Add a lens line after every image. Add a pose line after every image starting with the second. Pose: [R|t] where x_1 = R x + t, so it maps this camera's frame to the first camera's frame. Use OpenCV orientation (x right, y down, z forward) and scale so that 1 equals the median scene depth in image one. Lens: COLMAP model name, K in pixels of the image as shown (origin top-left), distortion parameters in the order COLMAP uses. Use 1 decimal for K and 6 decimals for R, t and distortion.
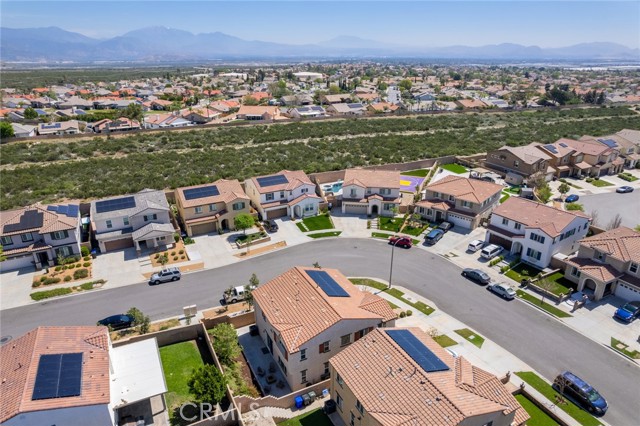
lens RADIAL K [[410.5, 0, 316.8], [0, 410.5, 215.7], [0, 0, 1]] dist [-0.074892, 0.068806]
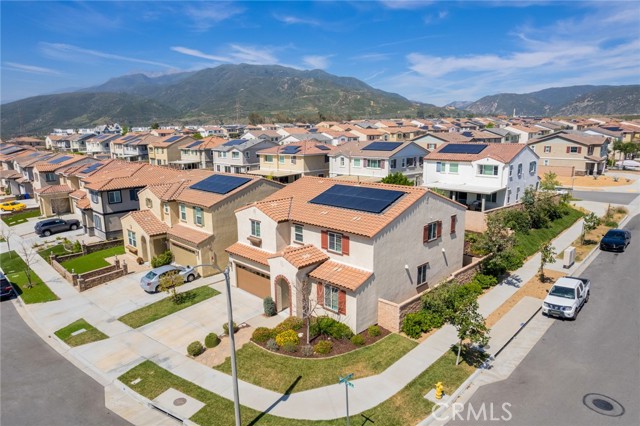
lens RADIAL K [[410.5, 0, 316.8], [0, 410.5, 215.7], [0, 0, 1]] dist [-0.074892, 0.068806]
pose [[-0.948838, 0.089496, -0.302816, 0.162487], [-0.096299, 0.831293, 0.547430, -0.079070], [0.300721, 0.548583, -0.780143, 0.935854]]
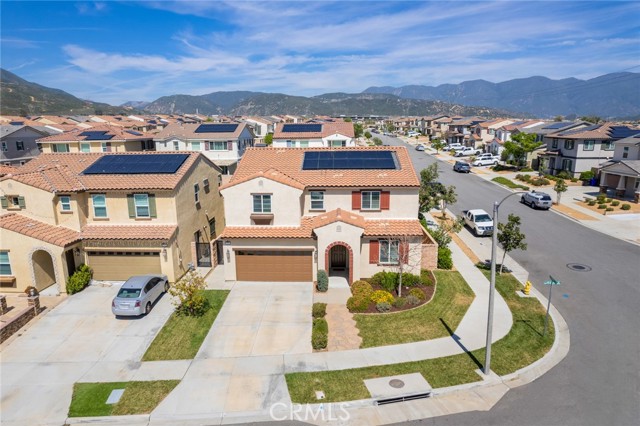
lens RADIAL K [[410.5, 0, 316.8], [0, 410.5, 215.7], [0, 0, 1]] dist [-0.074892, 0.068806]
pose [[-0.488336, 0.202032, -0.848947, 0.359379], [-0.318305, 0.864569, 0.388847, 0.014864], [0.812533, 0.460112, -0.357892, 0.781636]]
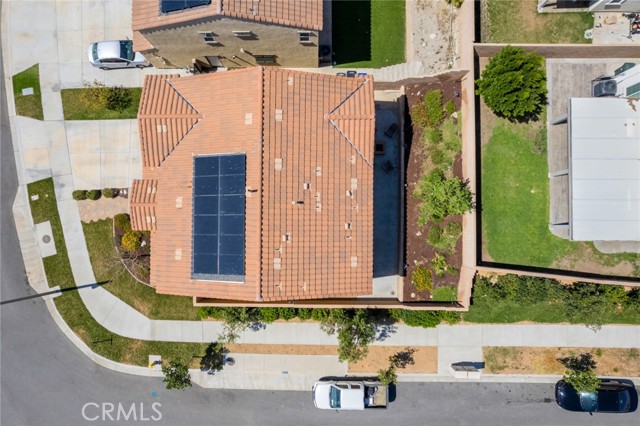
lens RADIAL K [[410.5, 0, 316.8], [0, 410.5, 215.7], [0, 0, 1]] dist [-0.074892, 0.068806]
pose [[-0.893956, -0.447675, 0.020730, -0.049909], [0.179216, -0.314711, 0.932115, -0.143538], [-0.410761, 0.836985, 0.361568, 0.517937]]
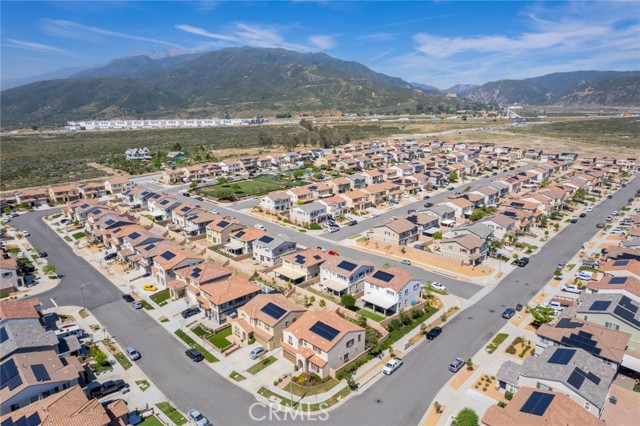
lens RADIAL K [[410.5, 0, 316.8], [0, 410.5, 215.7], [0, 0, 1]] dist [-0.074892, 0.068806]
pose [[-0.951063, 0.094864, -0.294076, 0.329893], [-0.101501, 0.802987, 0.587289, -0.788214], [0.291852, 0.588398, -0.754062, 1.290077]]
